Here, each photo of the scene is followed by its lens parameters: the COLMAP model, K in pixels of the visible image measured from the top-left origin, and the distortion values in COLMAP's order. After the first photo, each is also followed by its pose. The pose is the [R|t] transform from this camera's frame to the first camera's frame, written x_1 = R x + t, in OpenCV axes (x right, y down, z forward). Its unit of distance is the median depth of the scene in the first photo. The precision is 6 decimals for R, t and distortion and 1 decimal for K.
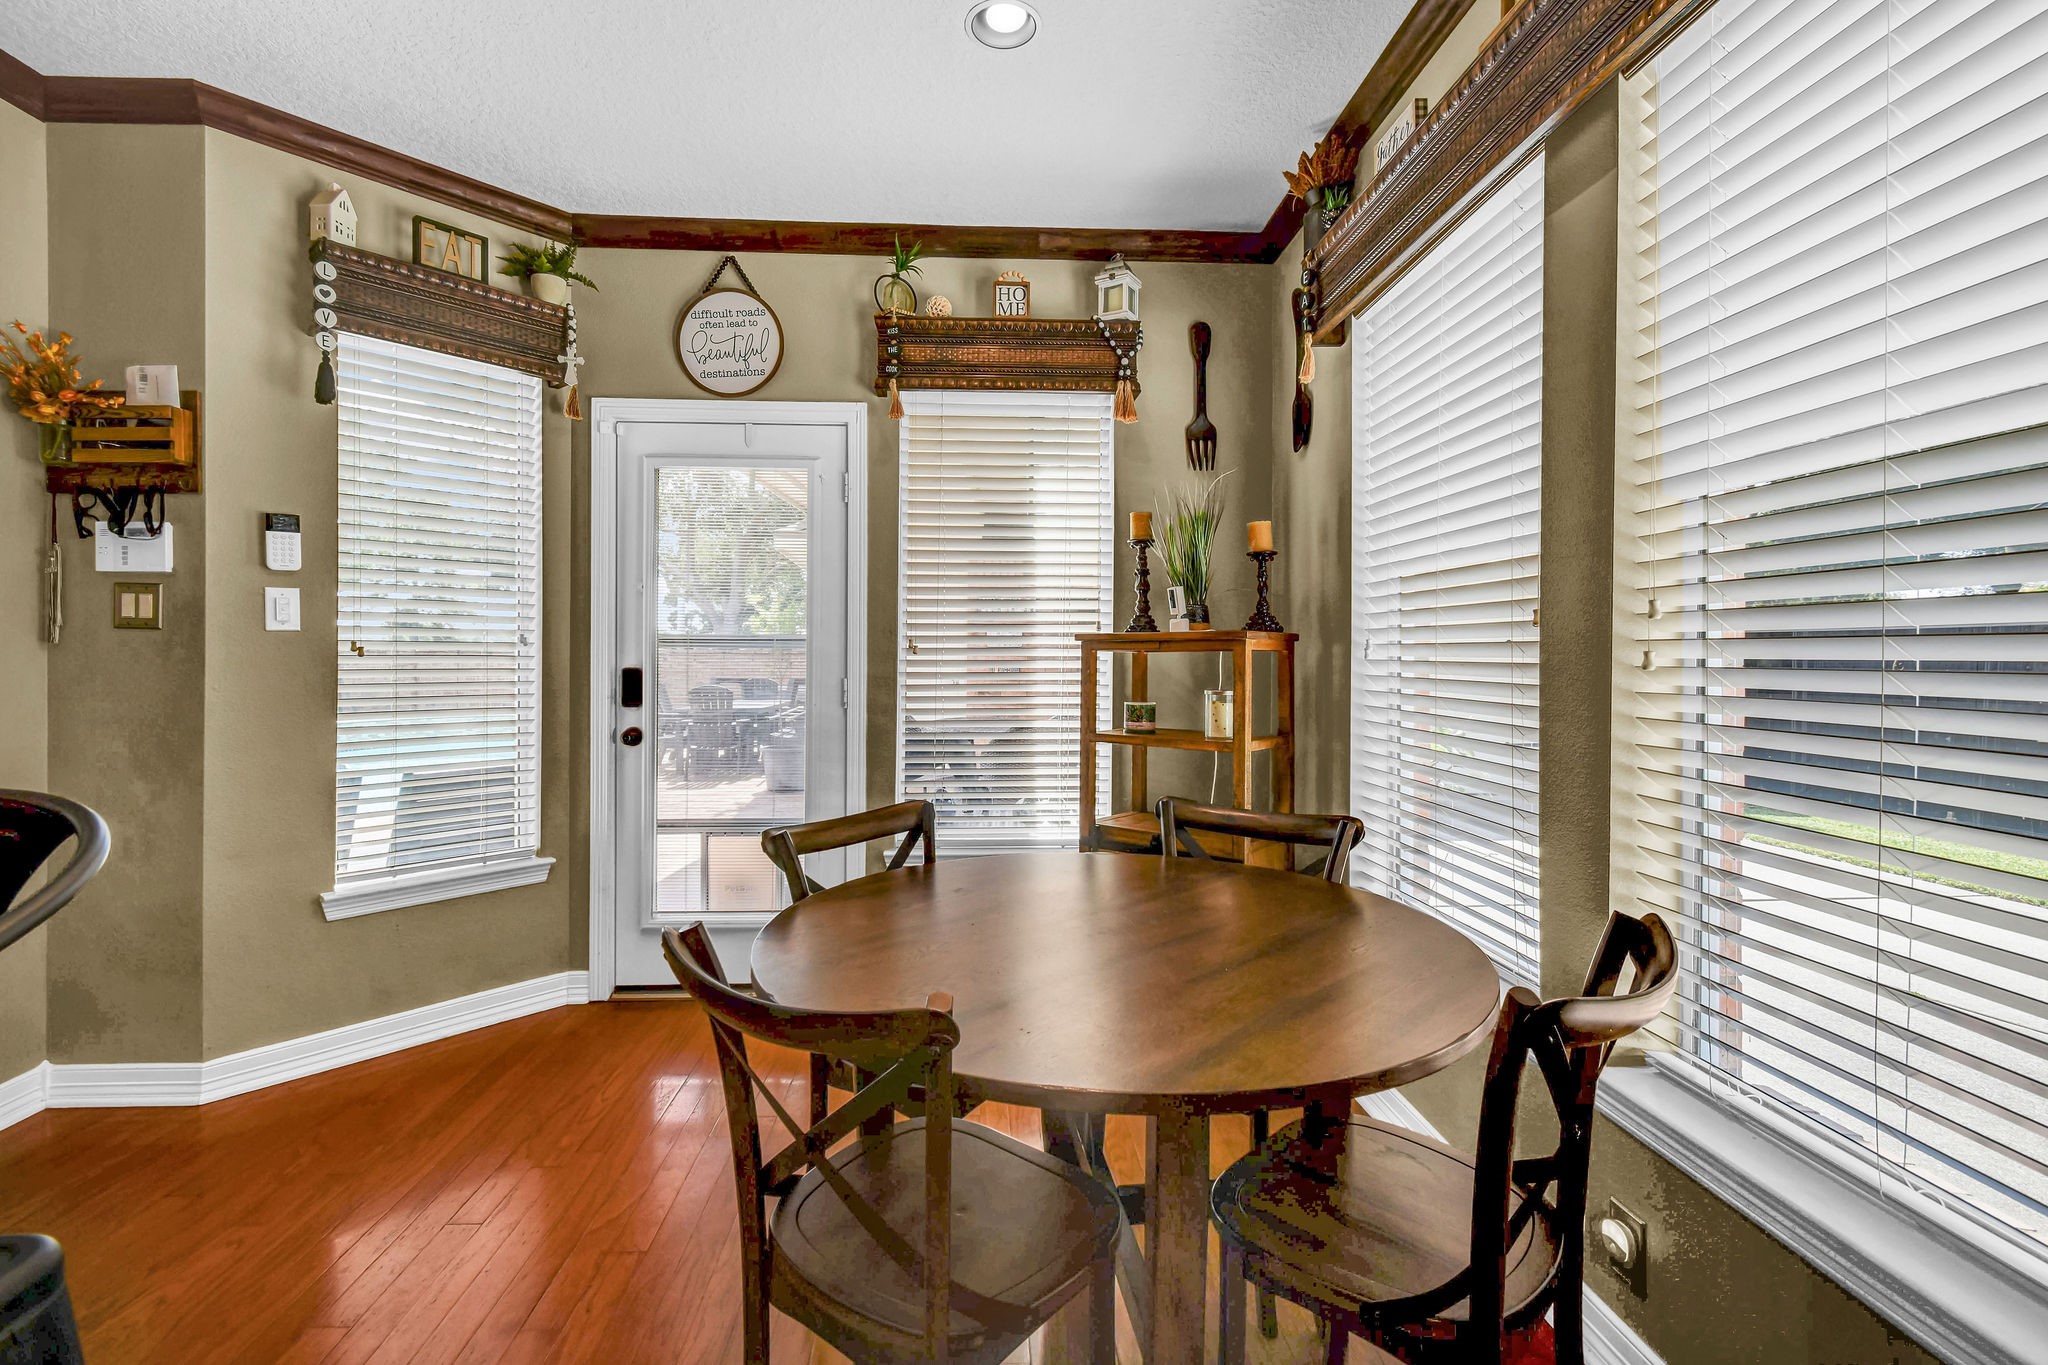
lens RADIAL K [[909.3, 0, 1005.4], [0, 909.3, 646.9], [0, 0, 1]] dist [0.010231, -0.003934]
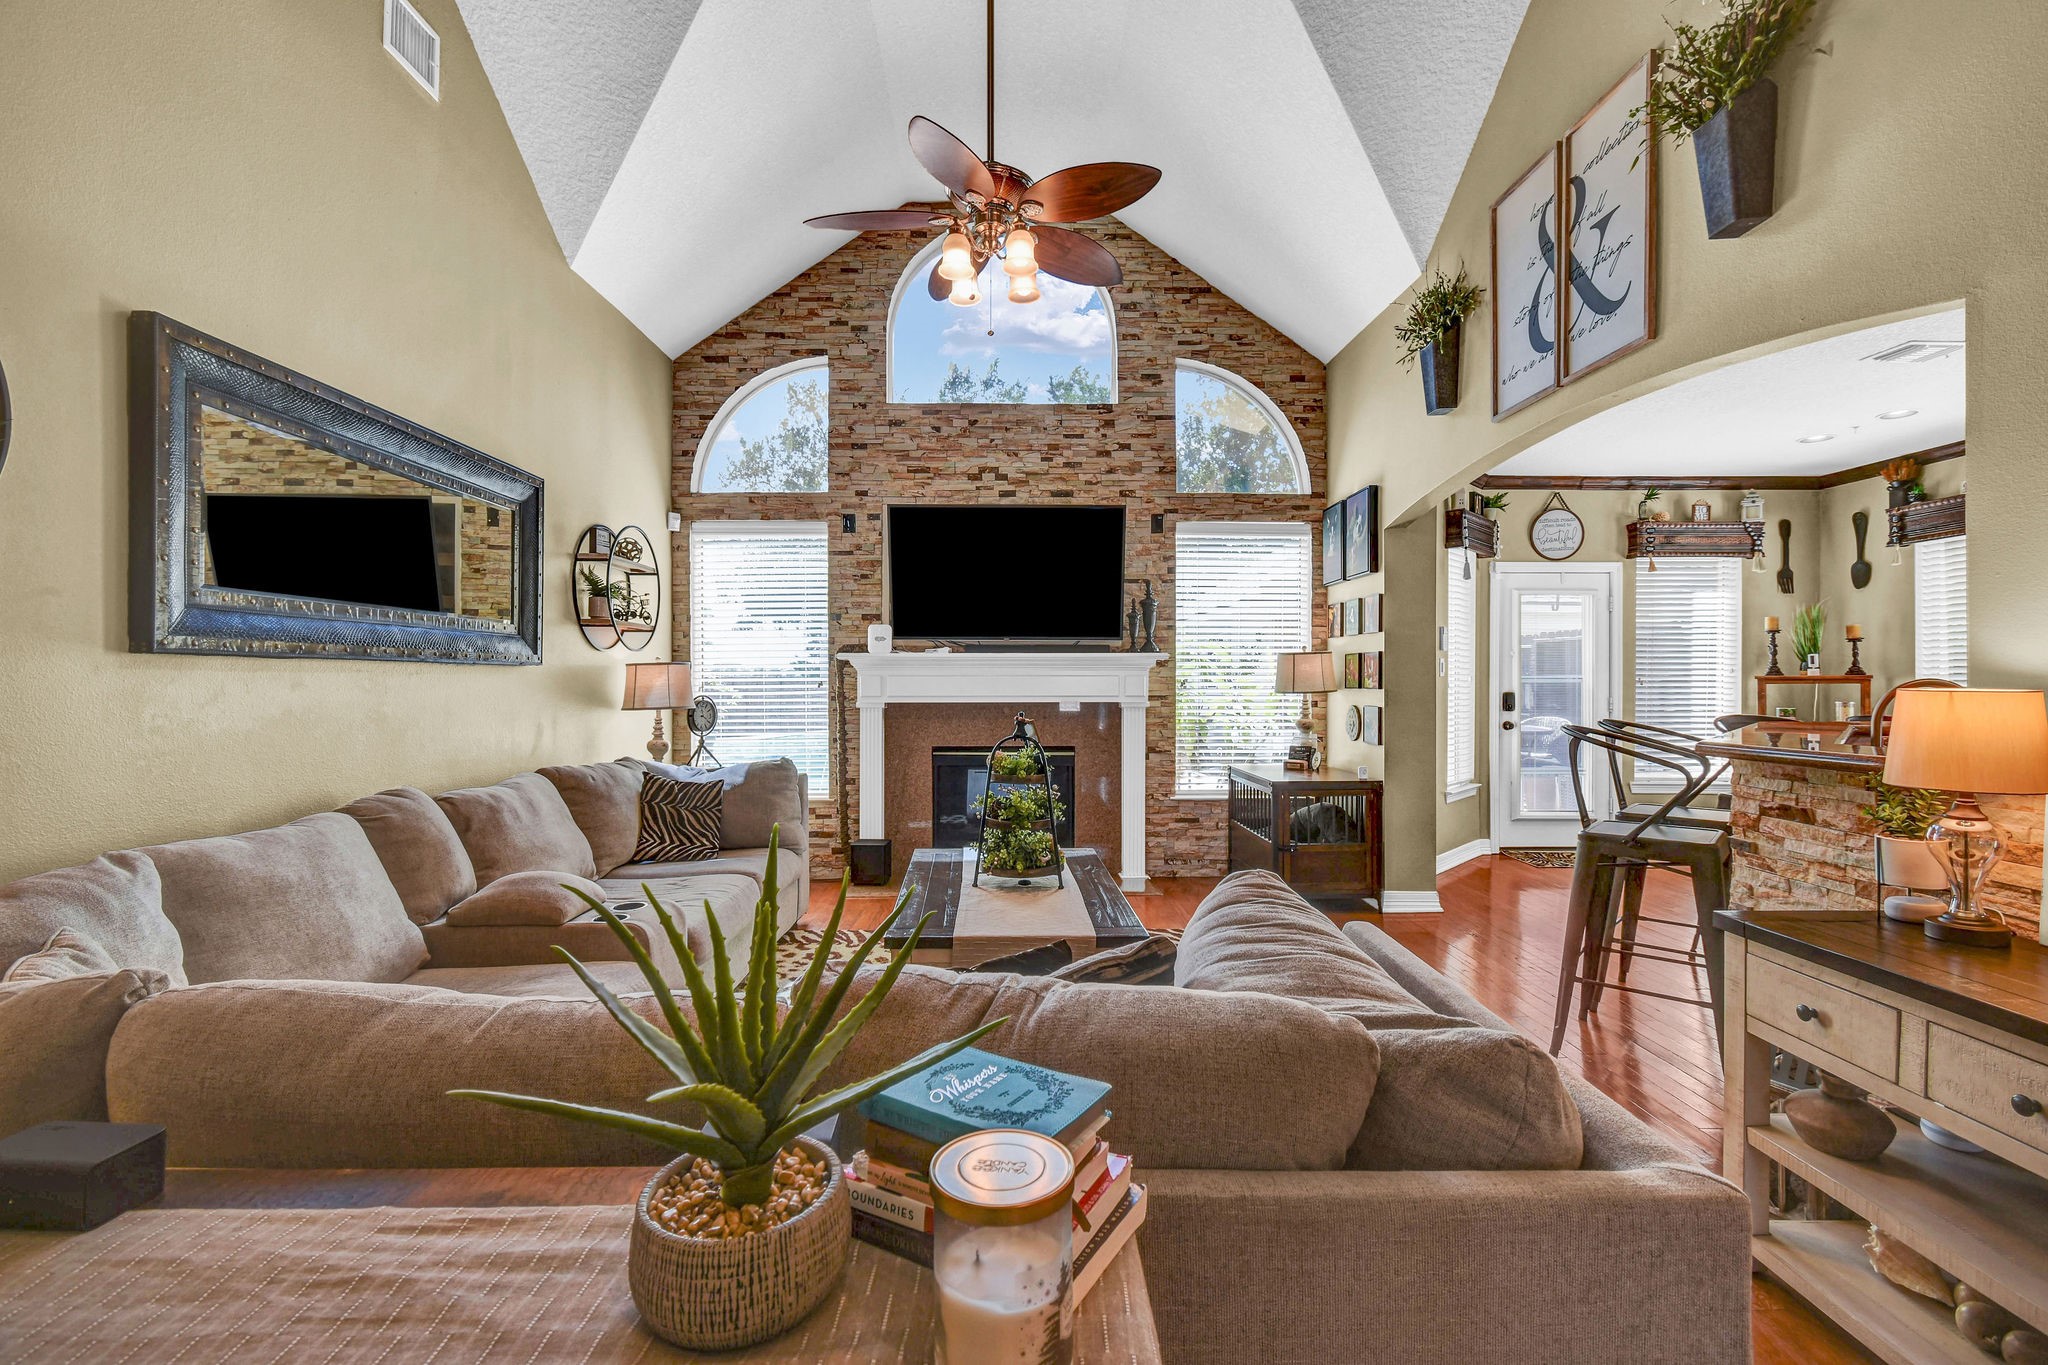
lens RADIAL K [[909.3, 0, 1044.4], [0, 909.3, 679.7], [0, 0, 1]] dist [0.010231, -0.003934]
pose [[0.999786, -0.003015, -0.020457, -1.455676], [0.003121, 0.999982, 0.005128, -0.020405], [0.020441, -0.005191, 0.999778, -1.109933]]
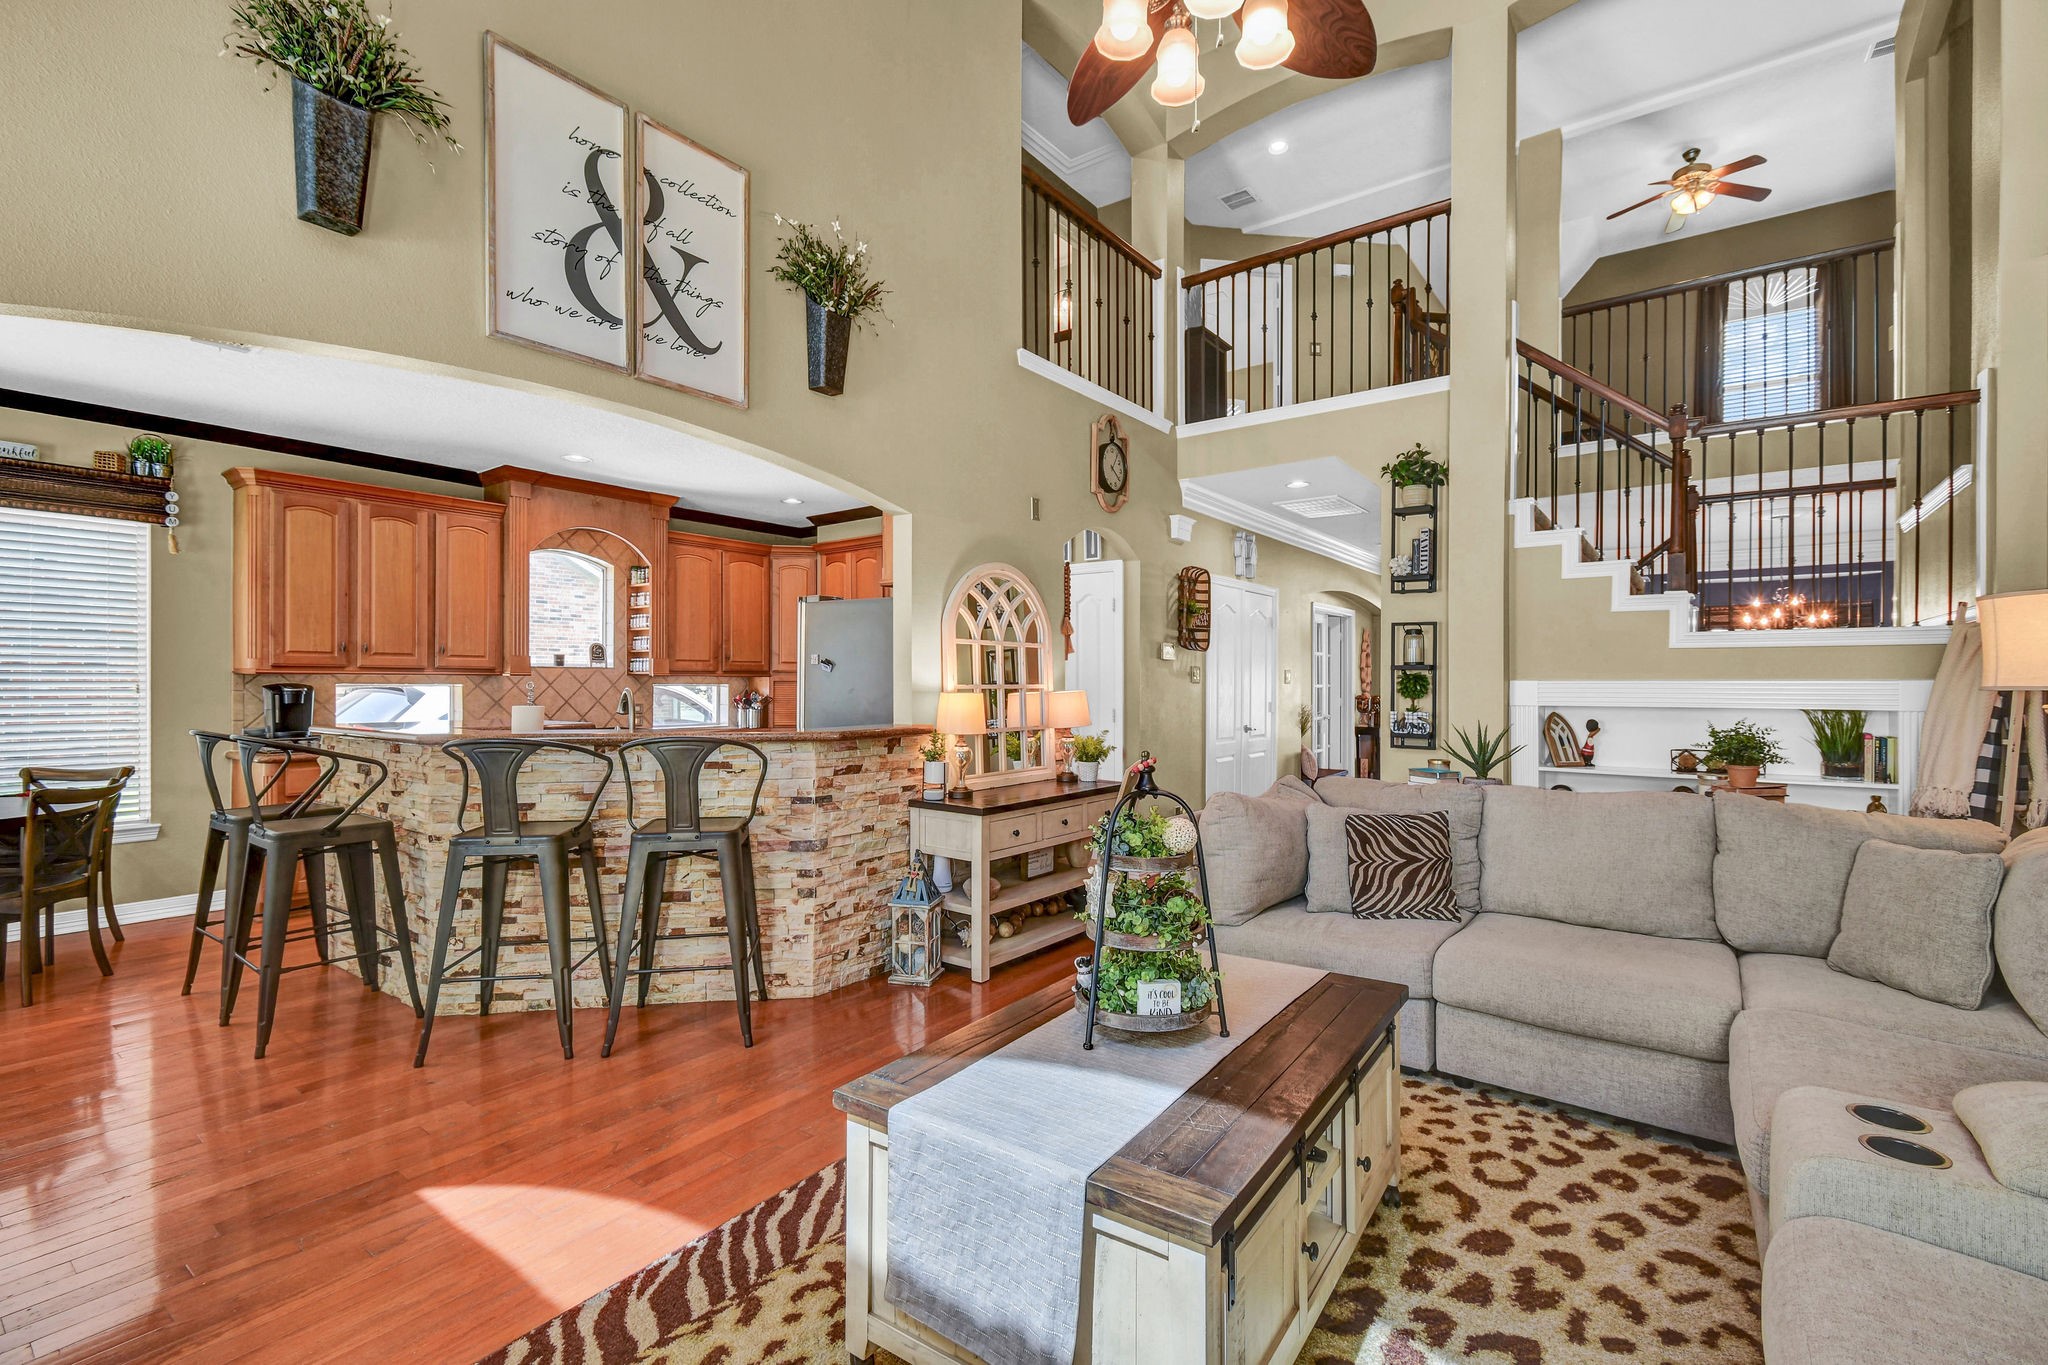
lens RADIAL K [[909.3, 0, 1002.9], [0, 909.3, 685.1], [0, 0, 1]] dist [0.010231, -0.003934]
pose [[-0.768248, -0.005953, 0.640124, -1.805761], [-0.005875, 0.999980, 0.002249, -0.024838], [-0.640125, -0.002033, -0.768268, 0.416448]]
